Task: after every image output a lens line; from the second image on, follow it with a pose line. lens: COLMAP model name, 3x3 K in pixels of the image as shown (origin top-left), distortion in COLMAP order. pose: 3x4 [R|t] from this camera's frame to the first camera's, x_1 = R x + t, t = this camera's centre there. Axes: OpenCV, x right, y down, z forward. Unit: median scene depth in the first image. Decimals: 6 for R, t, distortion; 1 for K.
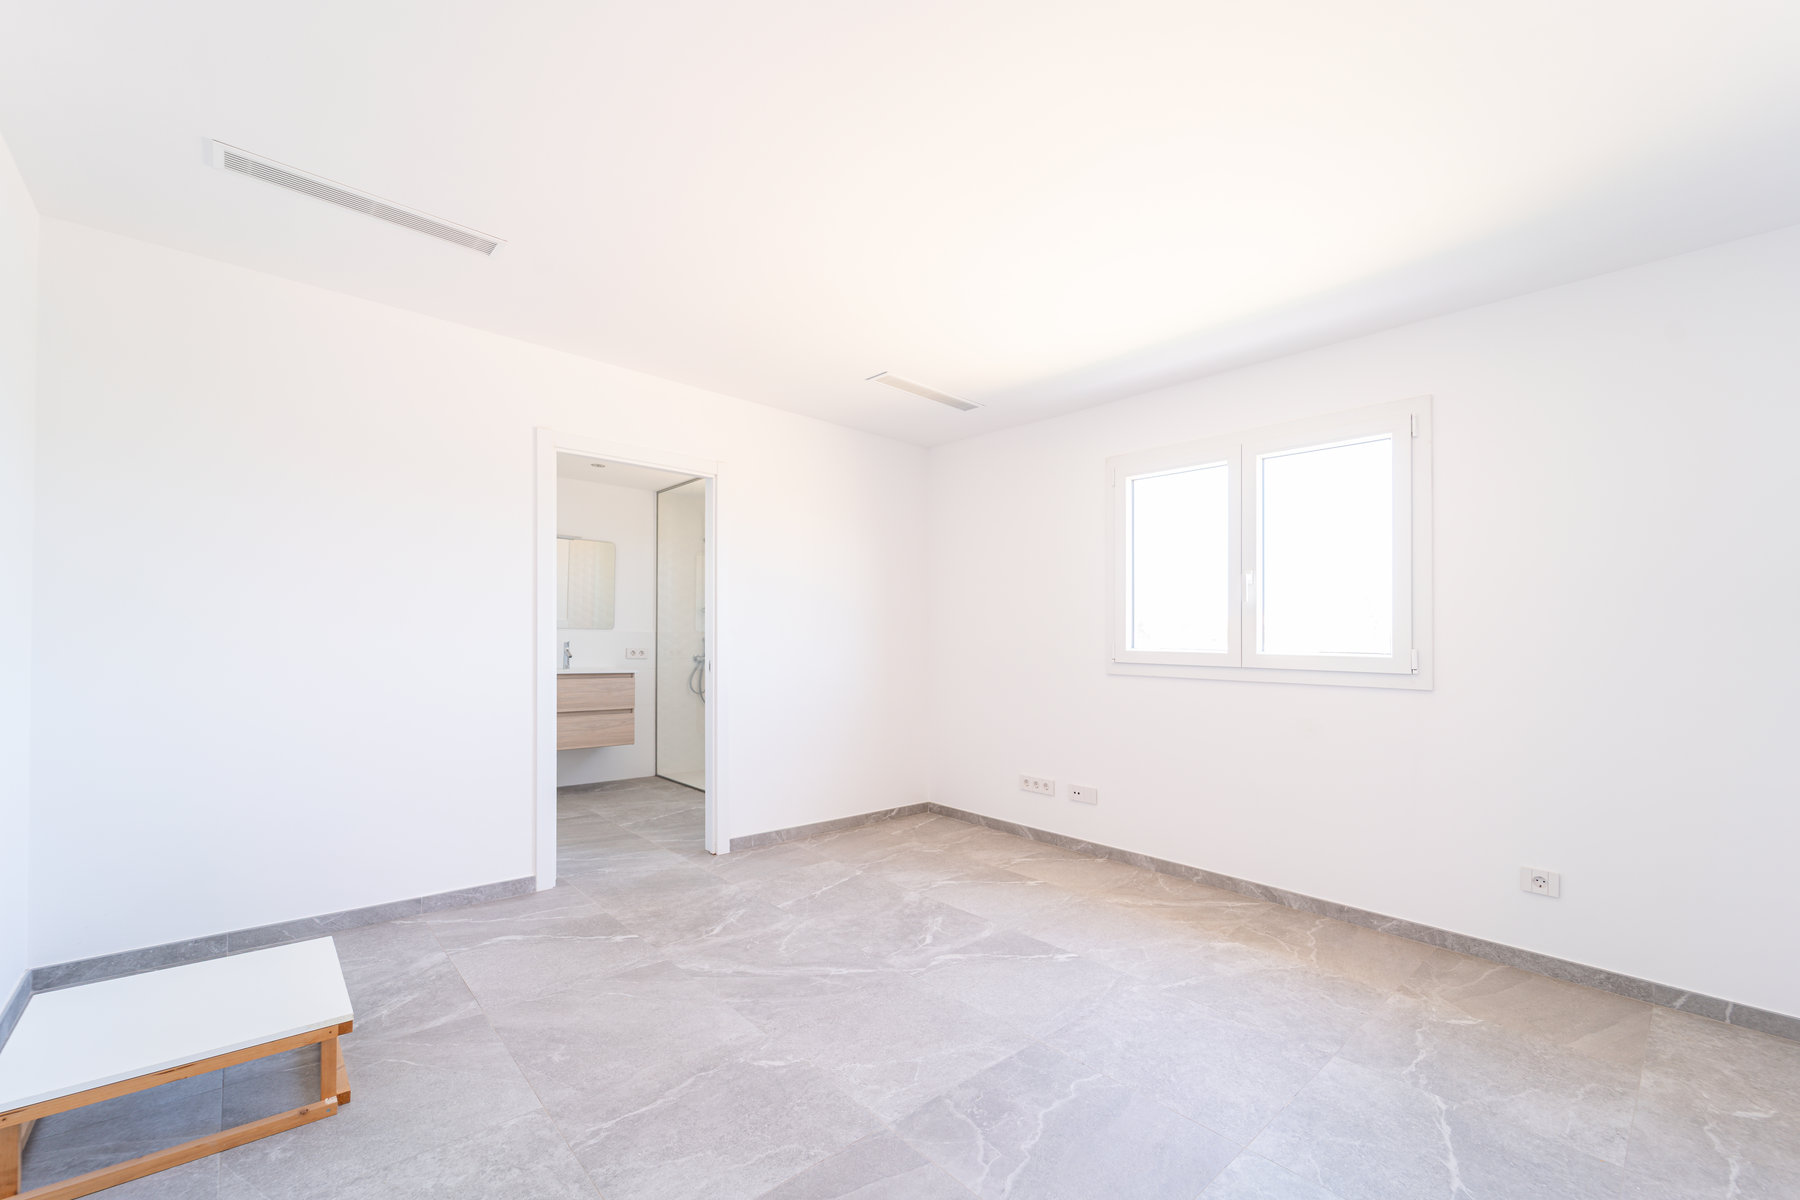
lens RADIAL K [[737.5, 0, 918.9], [0, 737.5, 666.1], [0, 0, 1]] dist [0.001318, -0.001618]
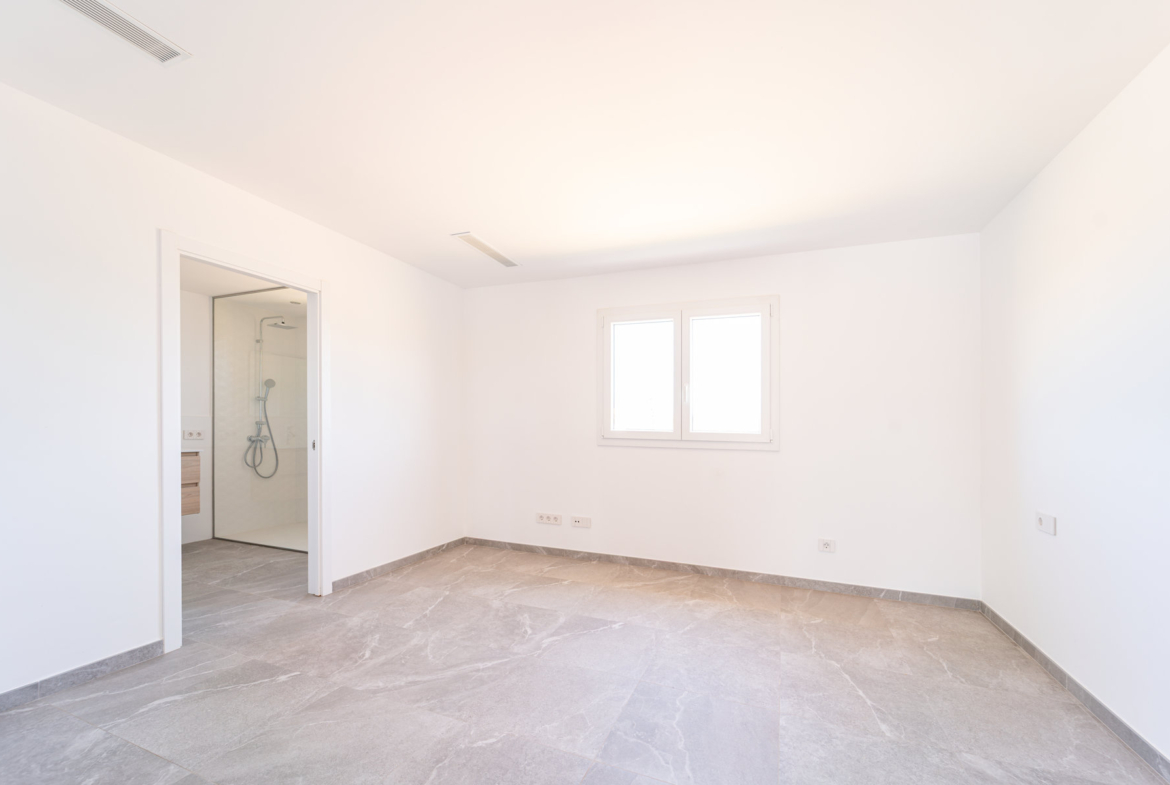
lens RADIAL K [[479.3, 0, 593.6], [0, 479.3, 446.7], [0, 0, 1]] dist [0.001318, -0.001618]
pose [[0.903561, -0.021004, 0.427945, -0.301188], [0.013606, 0.999701, 0.020338, -0.012329], [-0.428244, -0.012554, 0.903576, 0.102589]]
